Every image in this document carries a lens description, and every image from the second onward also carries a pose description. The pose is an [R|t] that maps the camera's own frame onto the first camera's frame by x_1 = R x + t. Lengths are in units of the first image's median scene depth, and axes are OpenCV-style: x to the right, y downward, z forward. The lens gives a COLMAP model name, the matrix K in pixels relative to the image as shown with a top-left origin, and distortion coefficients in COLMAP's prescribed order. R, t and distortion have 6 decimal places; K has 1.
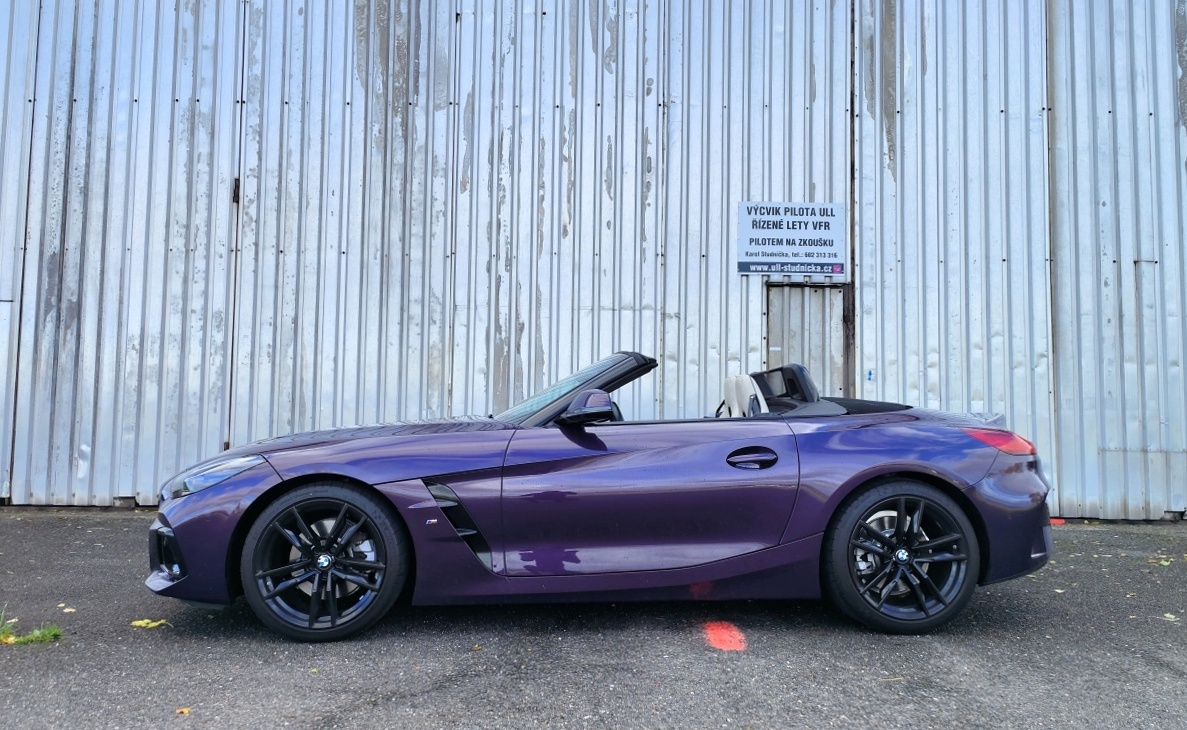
lens RADIAL K [[755.9, 0, 595.2], [0, 755.9, 356.3], [0, 0, 1]] dist [0.014109, -0.003242]
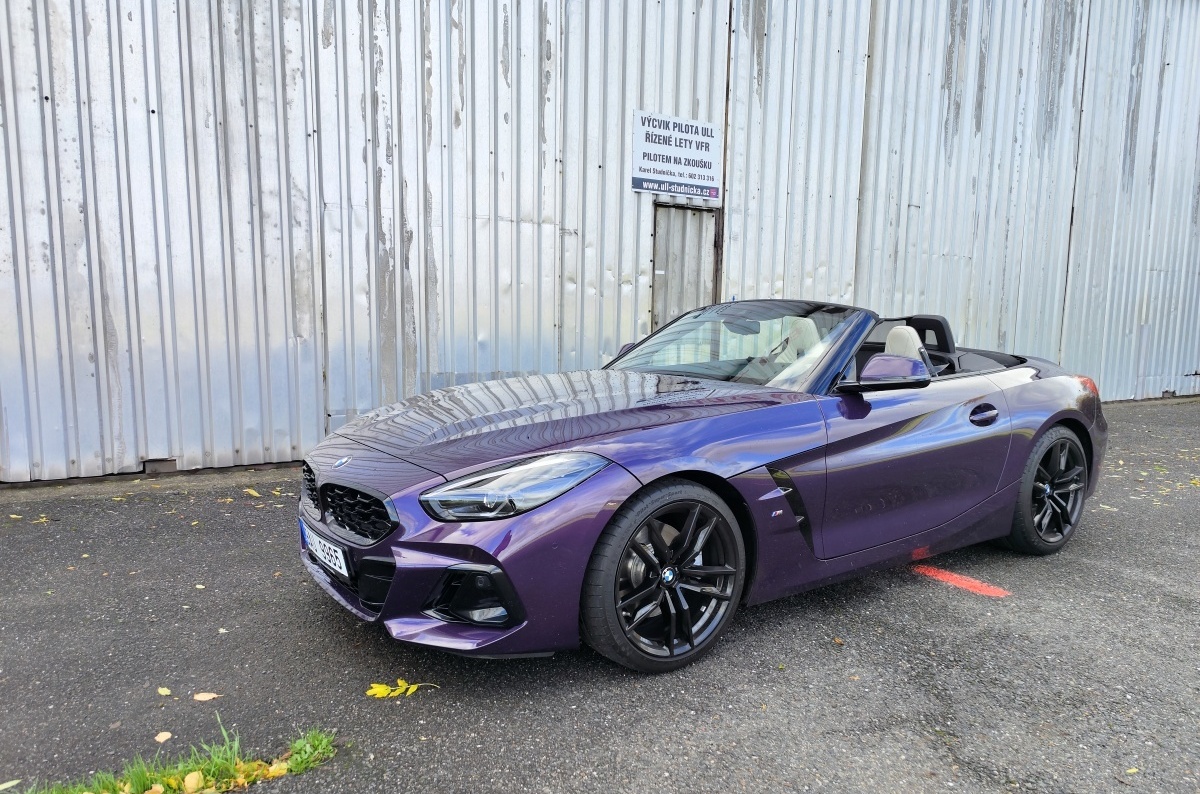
lens RADIAL K [[766.0, 0, 602.5], [0, 766.0, 408.6], [0, 0, 1]] dist [0.021401, -0.016952]
pose [[0.876555, -0.053406, 0.478330, -0.316871], [-0.043820, 0.980842, 0.189813, -0.022028], [-0.479303, -0.187342, 0.857422, 0.144955]]
